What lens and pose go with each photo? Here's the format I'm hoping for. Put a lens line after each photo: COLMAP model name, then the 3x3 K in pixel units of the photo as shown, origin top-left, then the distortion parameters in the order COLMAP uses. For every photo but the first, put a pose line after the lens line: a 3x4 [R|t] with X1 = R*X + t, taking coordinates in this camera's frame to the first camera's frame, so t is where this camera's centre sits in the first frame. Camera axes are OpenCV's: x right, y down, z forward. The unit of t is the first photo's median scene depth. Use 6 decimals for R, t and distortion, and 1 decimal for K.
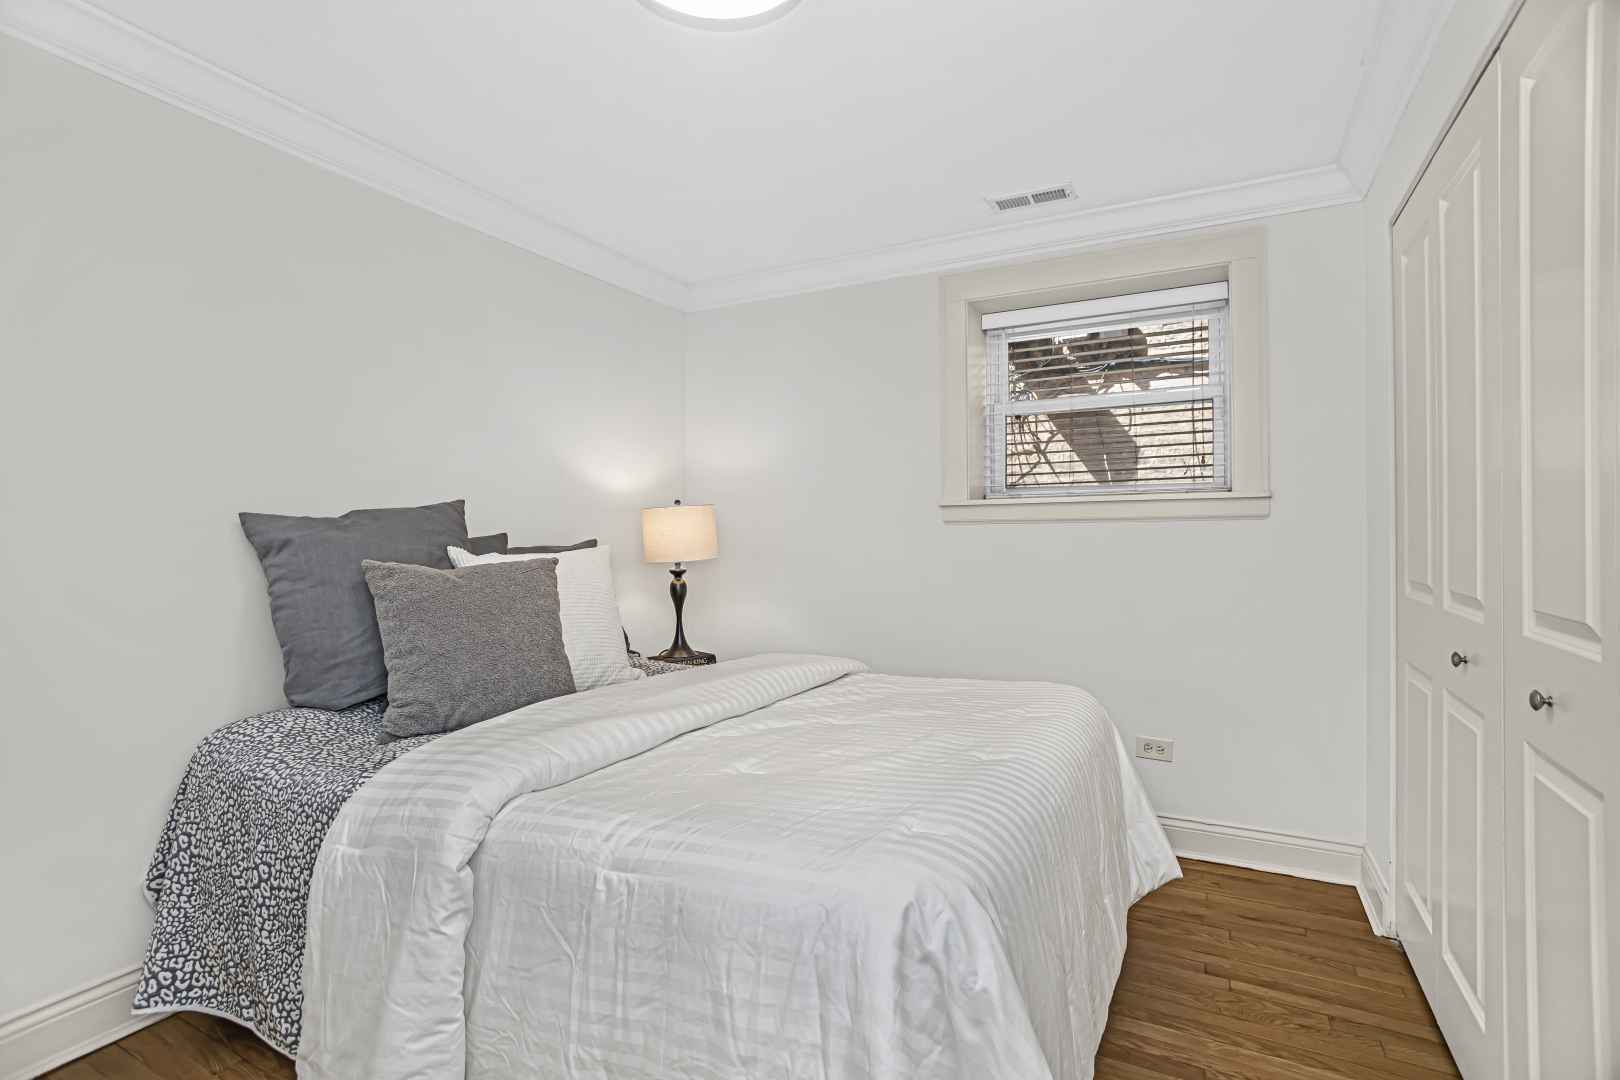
lens RADIAL K [[774.7, 0, 800.7], [0, 774.7, 530.5], [0, 0, 1]] dist [-0.067644, 0.037528]
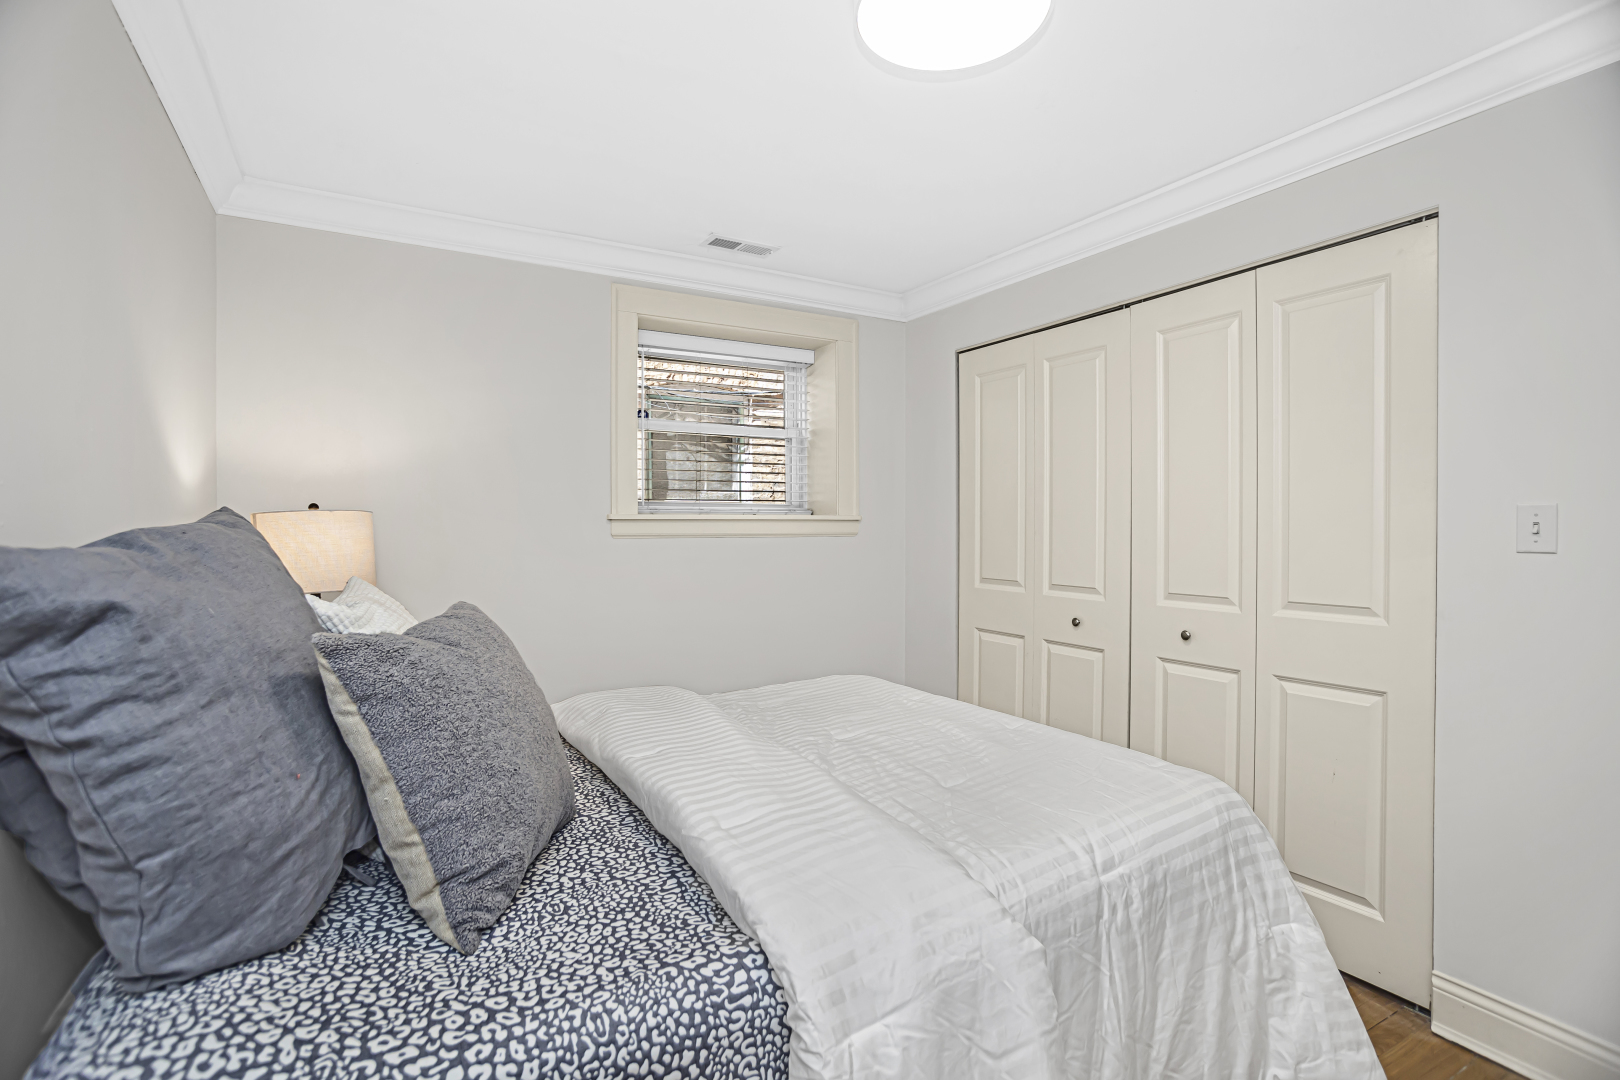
lens RADIAL K [[774.7, 0, 800.7], [0, 774.7, 530.5], [0, 0, 1]] dist [-0.067644, 0.037528]
pose [[0.524022, 0.001492, 0.851704, -0.837048], [-0.006999, 0.999972, 0.002554, -0.032904], [-0.851676, -0.007299, 0.524018, 0.462522]]
